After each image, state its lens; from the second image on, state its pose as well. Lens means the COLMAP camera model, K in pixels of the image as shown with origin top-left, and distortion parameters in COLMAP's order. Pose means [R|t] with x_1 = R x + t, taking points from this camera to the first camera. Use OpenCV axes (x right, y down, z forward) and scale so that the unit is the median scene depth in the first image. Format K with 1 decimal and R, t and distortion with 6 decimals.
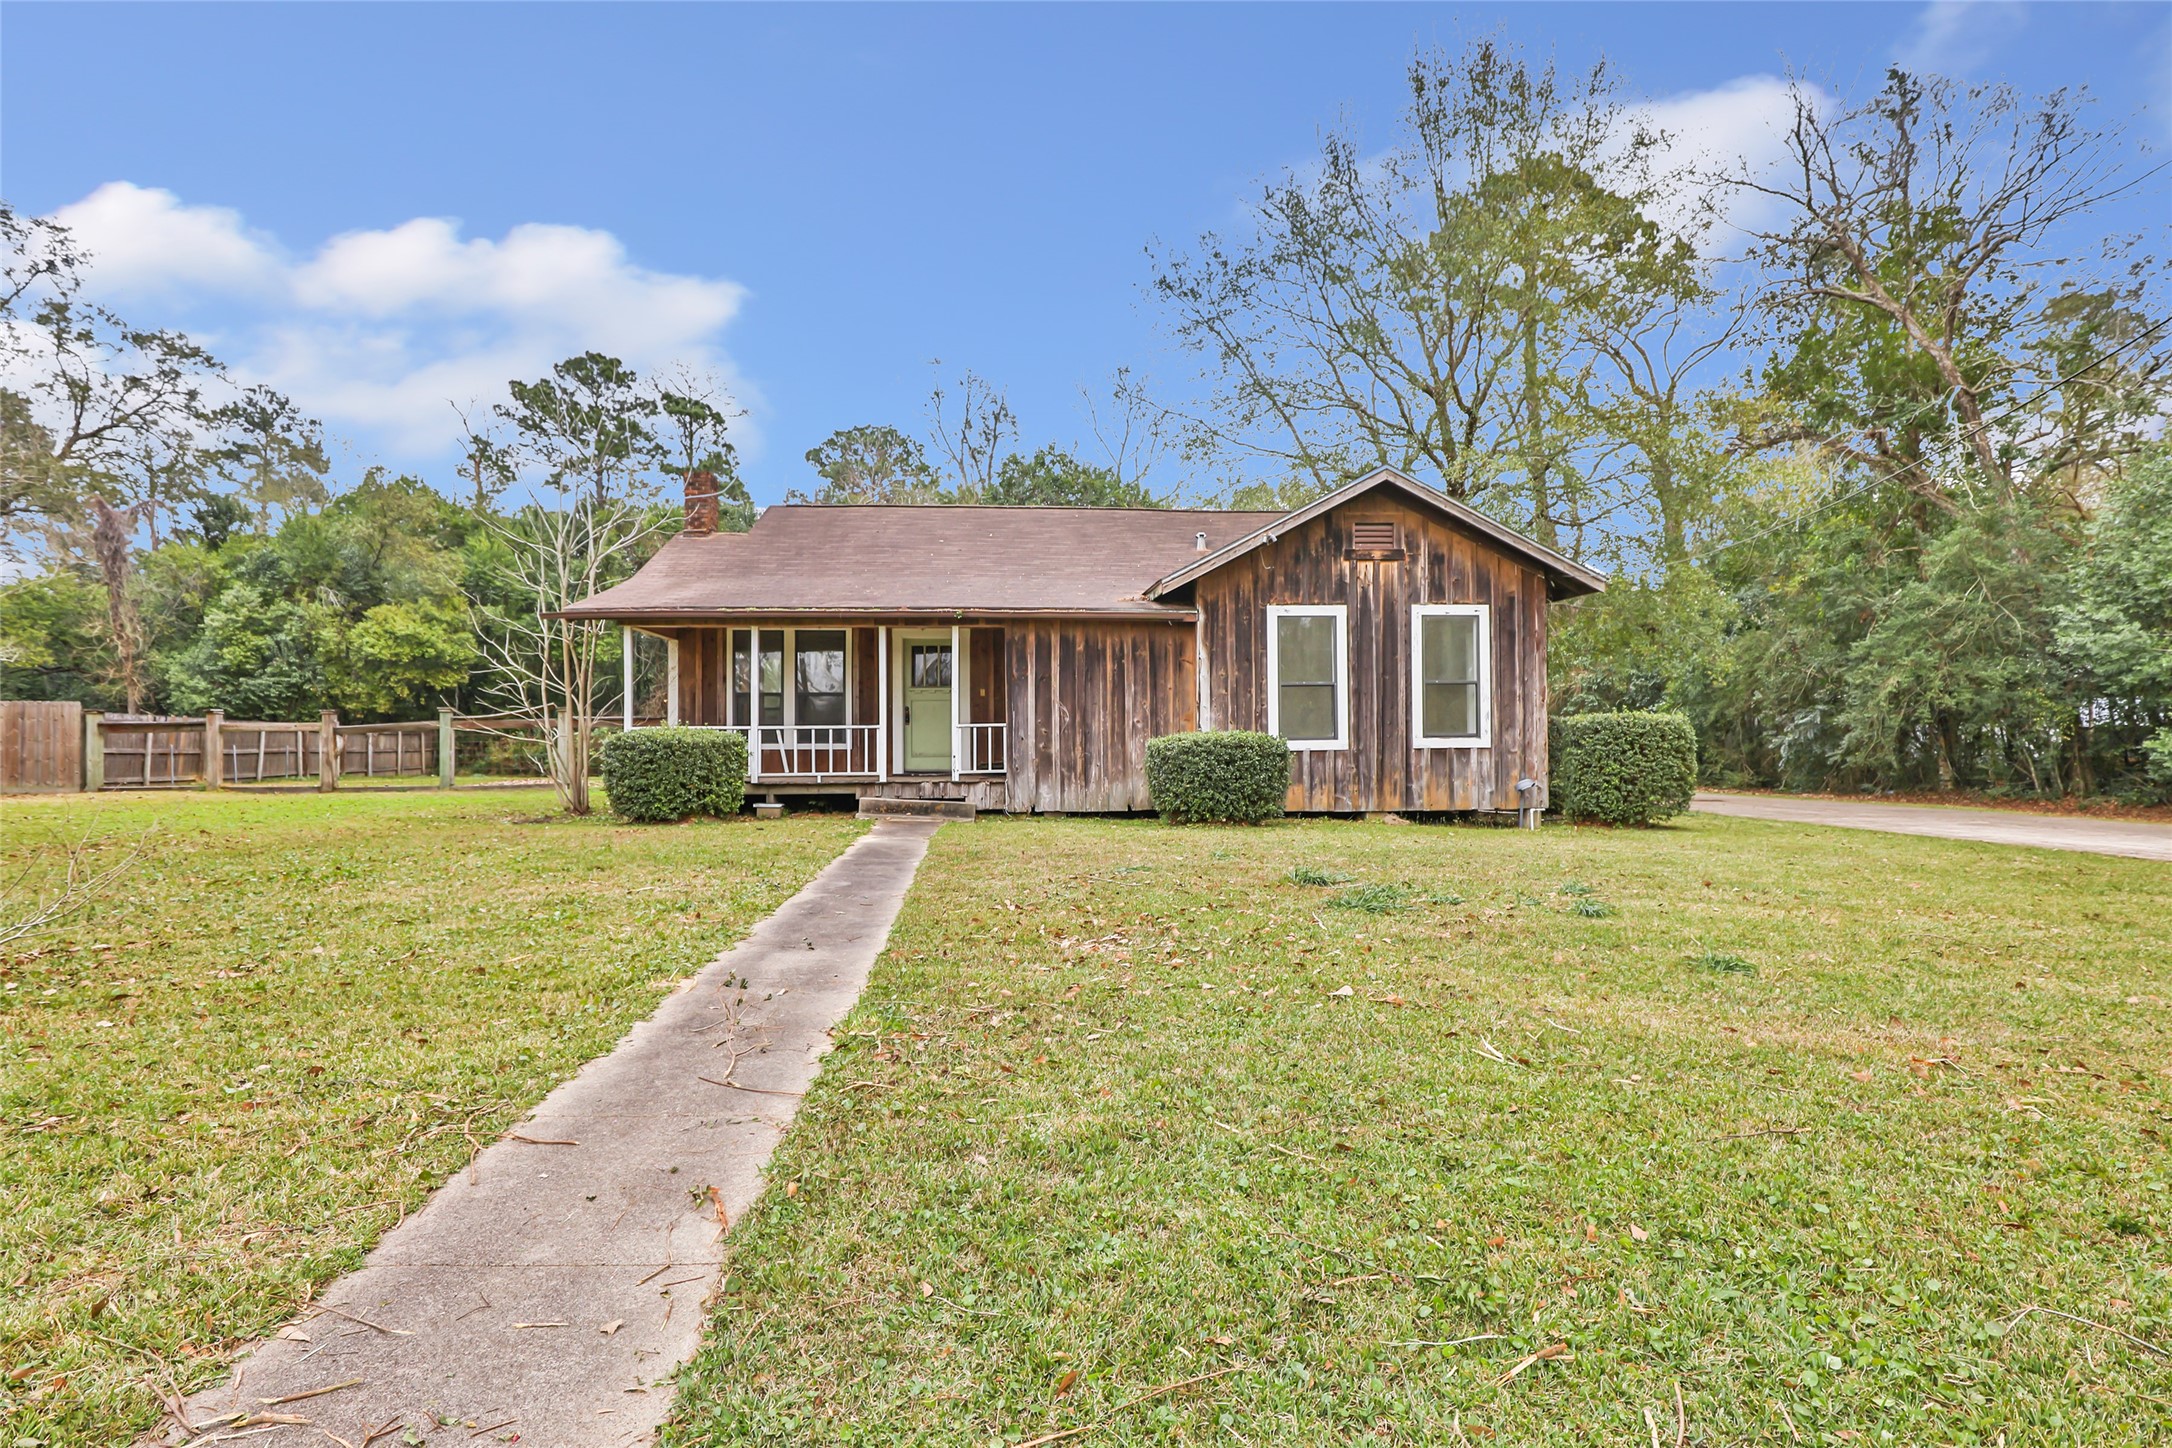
lens RADIAL K [[1035.1, 0, 1085.5], [0, 1035.1, 733.7], [0, 0, 1]] dist [0.030415, -0.000043]
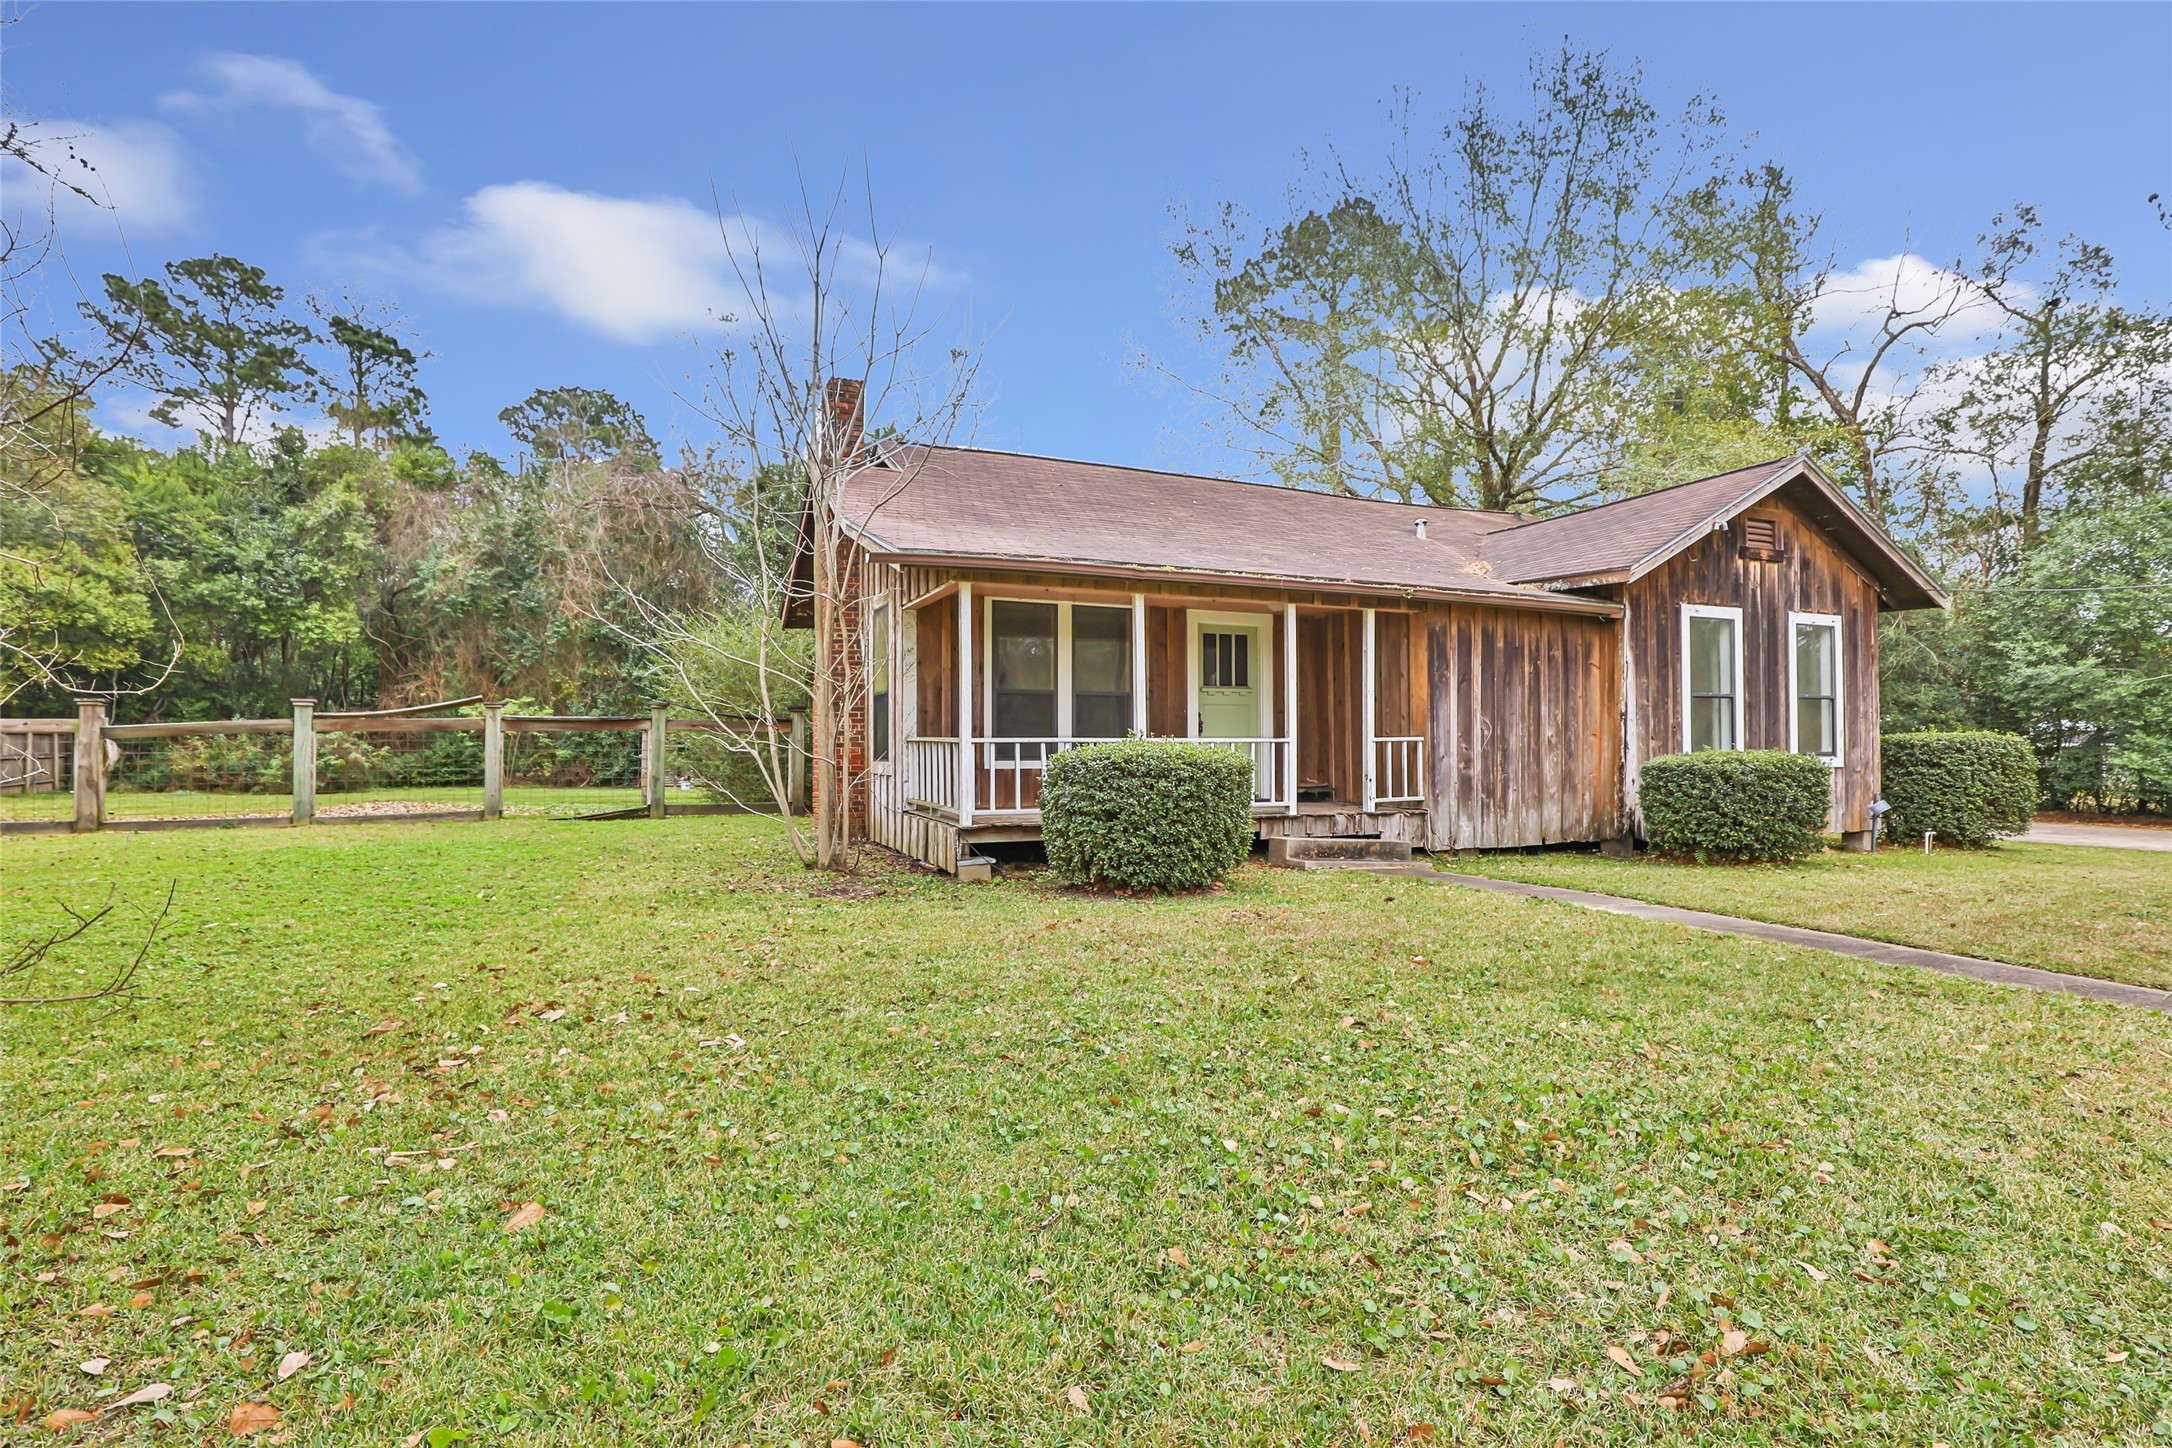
lens RADIAL K [[1006.6, 0, 1090.3], [0, 1006.6, 721.0], [0, 0, 1]] dist [0.000799, 0.000088]
pose [[0.944898, 0.013482, 0.327088, -0.556317], [-0.008306, 0.999817, -0.017215, -0.006887], [-0.327261, 0.013550, 0.944837, 0.360668]]
